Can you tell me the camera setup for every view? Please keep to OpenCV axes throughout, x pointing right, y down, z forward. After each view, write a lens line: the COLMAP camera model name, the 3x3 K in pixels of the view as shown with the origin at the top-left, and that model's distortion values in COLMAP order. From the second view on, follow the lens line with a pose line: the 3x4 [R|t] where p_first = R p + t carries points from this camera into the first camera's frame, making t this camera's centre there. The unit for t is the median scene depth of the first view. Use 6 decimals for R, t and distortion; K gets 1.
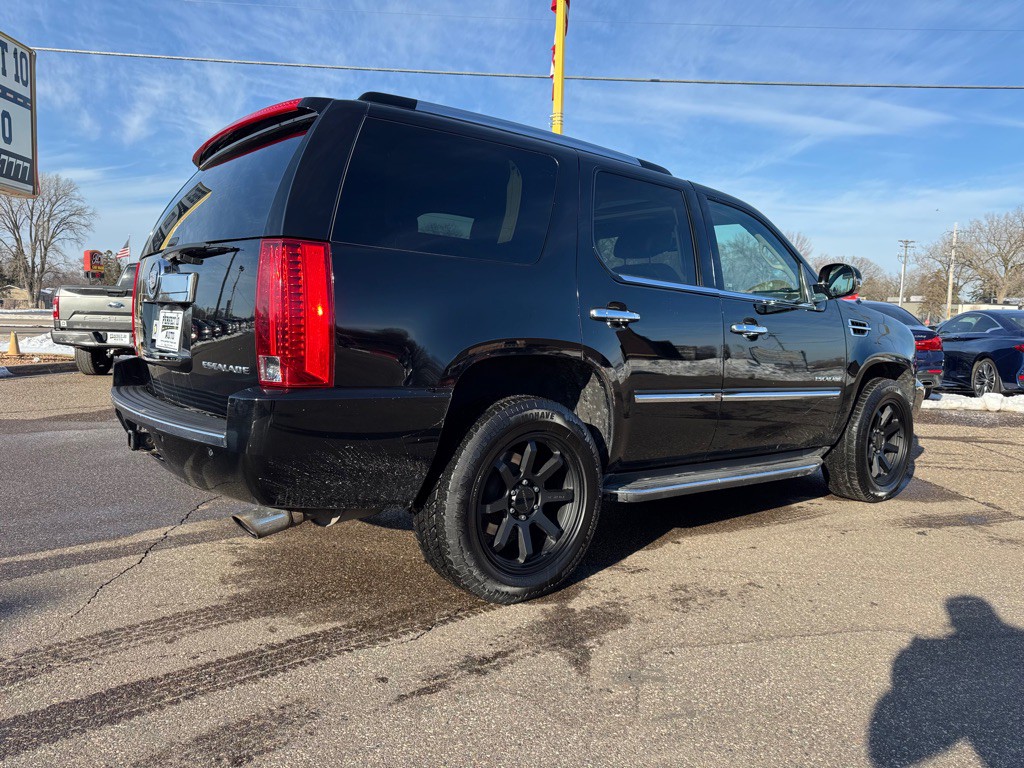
lens RADIAL K [[730.2, 0, 510.7], [0, 730.2, 397.8], [0, 0, 1]] dist [0.016562, -0.020347]
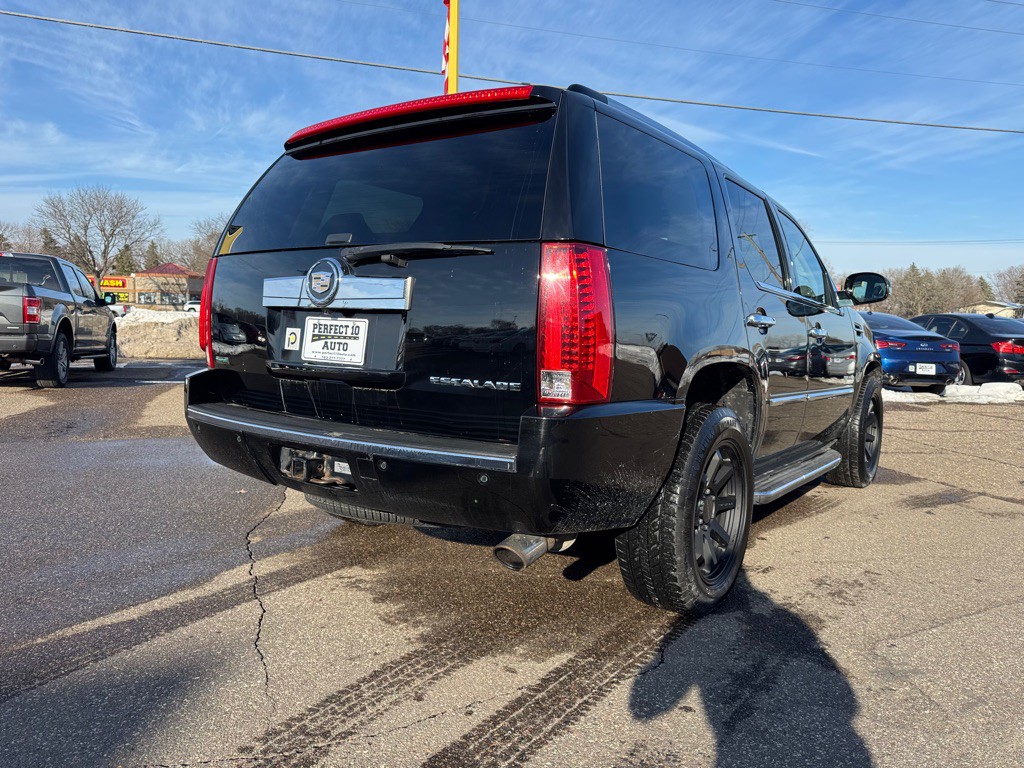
lens RADIAL K [[728.5, 0, 513.7], [0, 728.5, 402.5], [0, 0, 1]] dist [0.002843, -0.003574]
pose [[0.965362, -0.028599, 0.259342, -0.506603], [0.025727, 0.999564, 0.014462, -0.026503], [-0.259642, -0.007289, 0.965677, 0.118401]]
